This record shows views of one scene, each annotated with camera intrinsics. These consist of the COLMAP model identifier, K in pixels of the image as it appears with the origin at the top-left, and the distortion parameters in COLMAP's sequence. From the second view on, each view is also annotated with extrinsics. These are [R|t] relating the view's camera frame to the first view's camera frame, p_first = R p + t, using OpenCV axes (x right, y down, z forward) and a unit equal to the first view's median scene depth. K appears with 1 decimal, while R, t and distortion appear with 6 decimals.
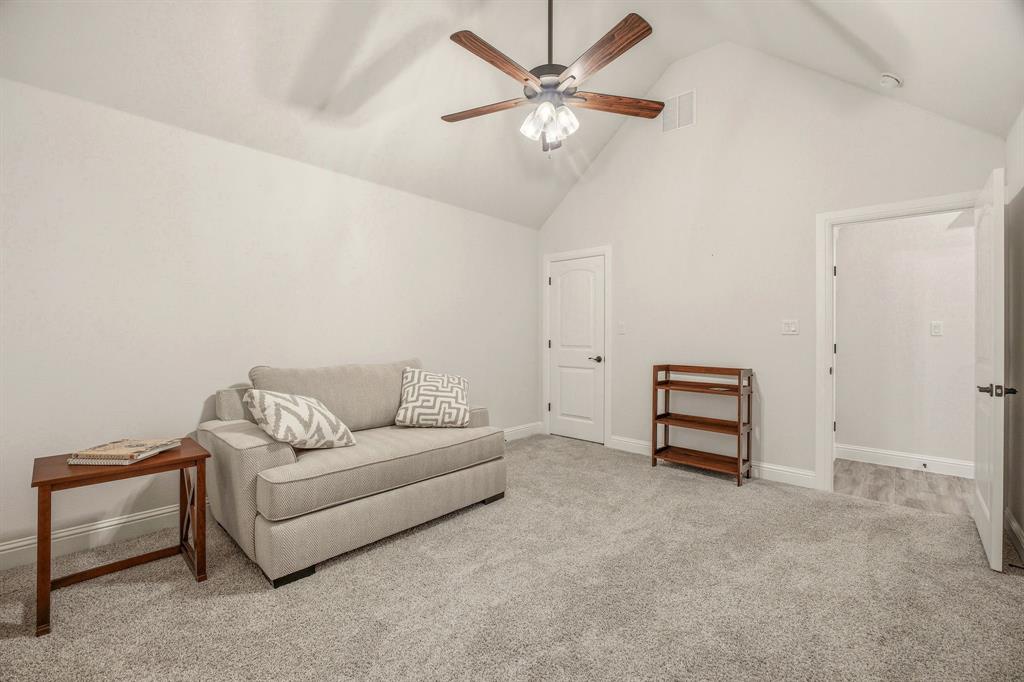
lens RADIAL K [[431.8, 0, 515.5], [0, 431.8, 331.0], [0, 0, 1]] dist [-0.017555, -0.000145]
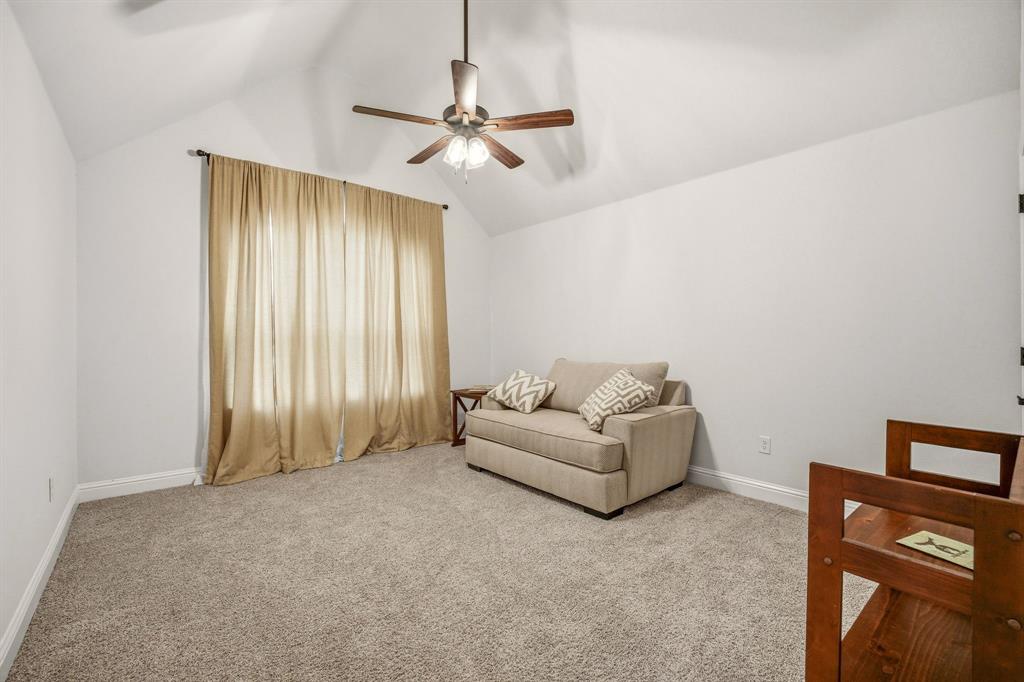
lens RADIAL K [[431.8, 0, 515.5], [0, 431.8, 331.0], [0, 0, 1]] dist [-0.017555, -0.000145]
pose [[-0.124547, -0.018121, -0.992048, 1.138286], [0.016506, 0.999657, -0.020332, 0.015284], [0.992076, -0.018907, -0.124205, 1.206716]]
